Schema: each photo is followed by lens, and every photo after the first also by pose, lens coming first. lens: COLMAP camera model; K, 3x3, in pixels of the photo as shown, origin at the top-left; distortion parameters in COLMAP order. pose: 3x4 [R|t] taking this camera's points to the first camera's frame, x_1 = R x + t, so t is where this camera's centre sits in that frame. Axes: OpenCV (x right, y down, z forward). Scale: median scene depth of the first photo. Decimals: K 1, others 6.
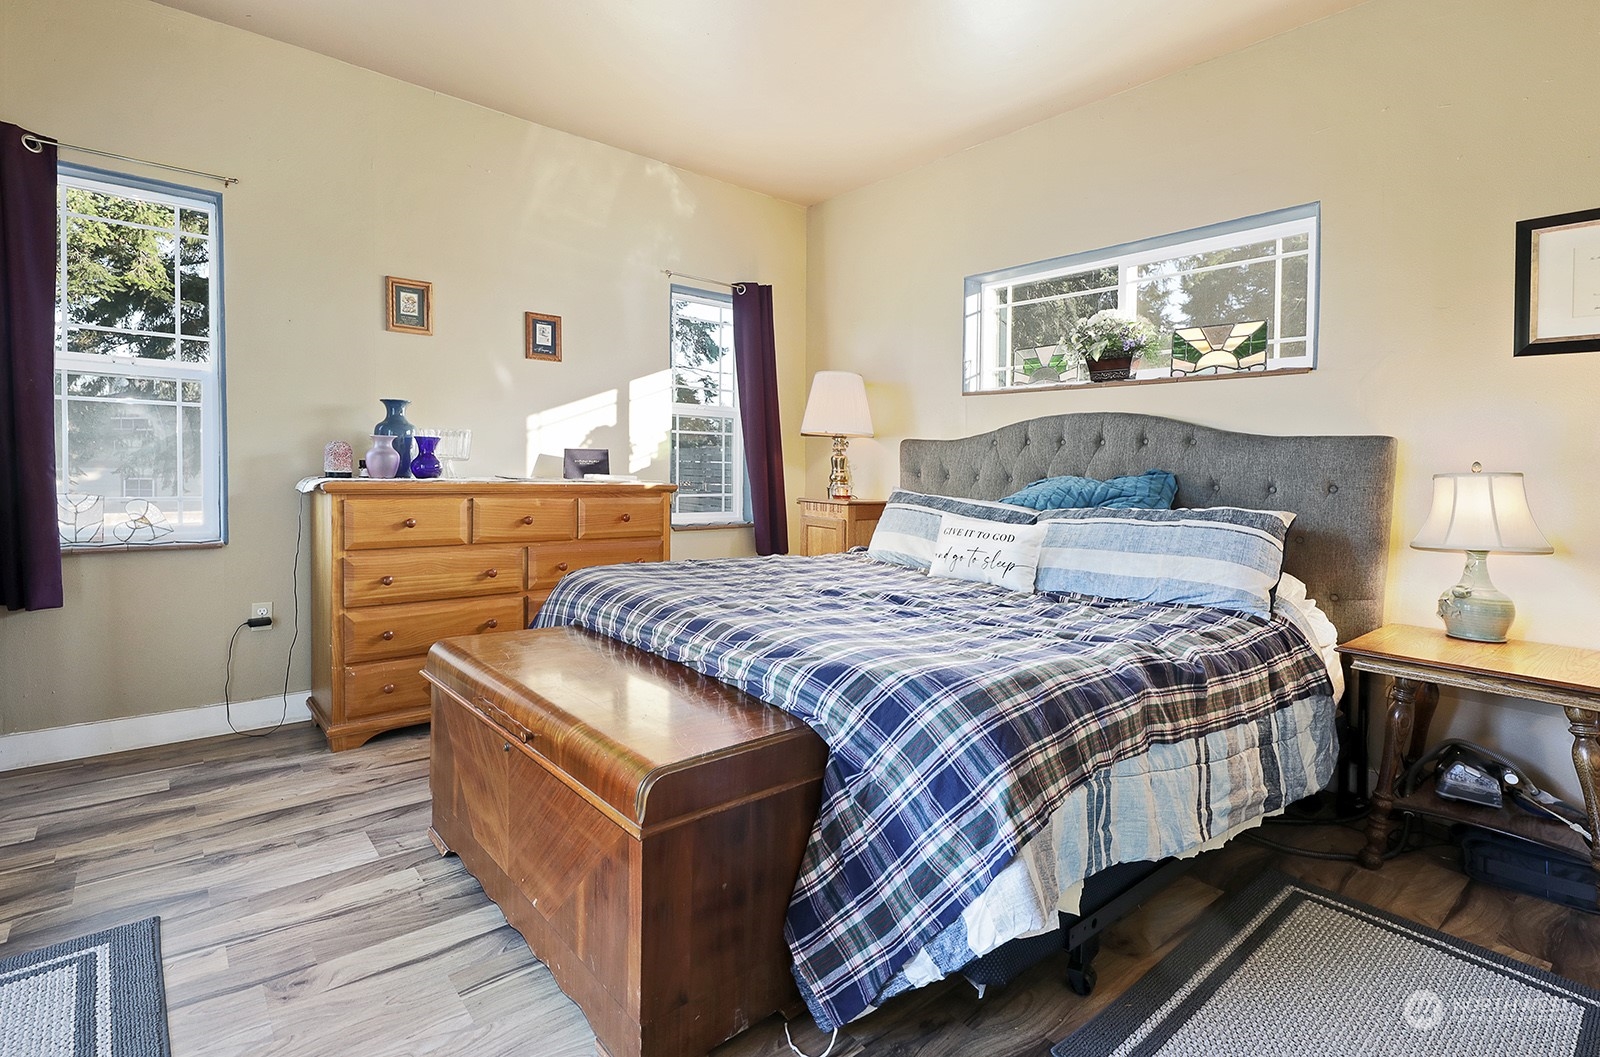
lens RADIAL K [[780.6, 0, 793.2], [0, 780.6, 477.7], [0, 0, 1]] dist [0.002831, -0.000285]
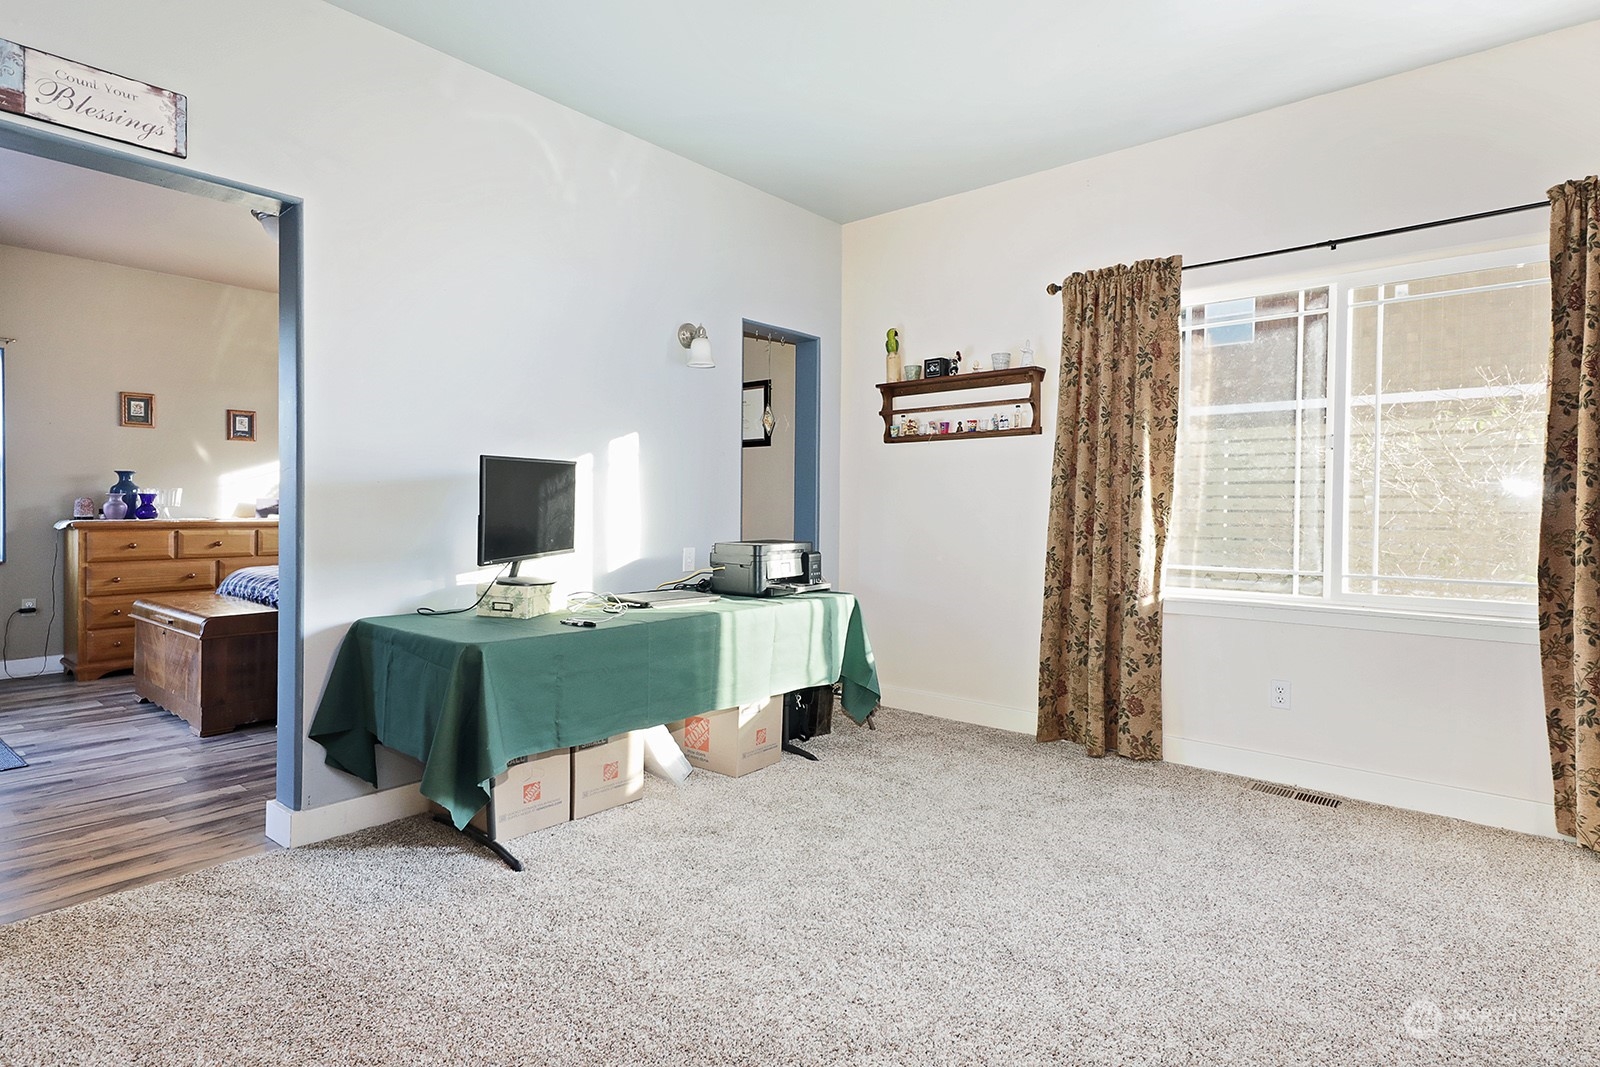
lens RADIAL K [[852.9, 0, 801.7], [0, 852.9, 494.9], [0, 0, 1]] dist [0.024593, 0.001433]
pose [[0.989177, -0.023800, 0.144785, 0.614617], [0.029033, 0.998995, -0.034135, 0.051106], [-0.143827, 0.037969, 0.988874, -0.969827]]
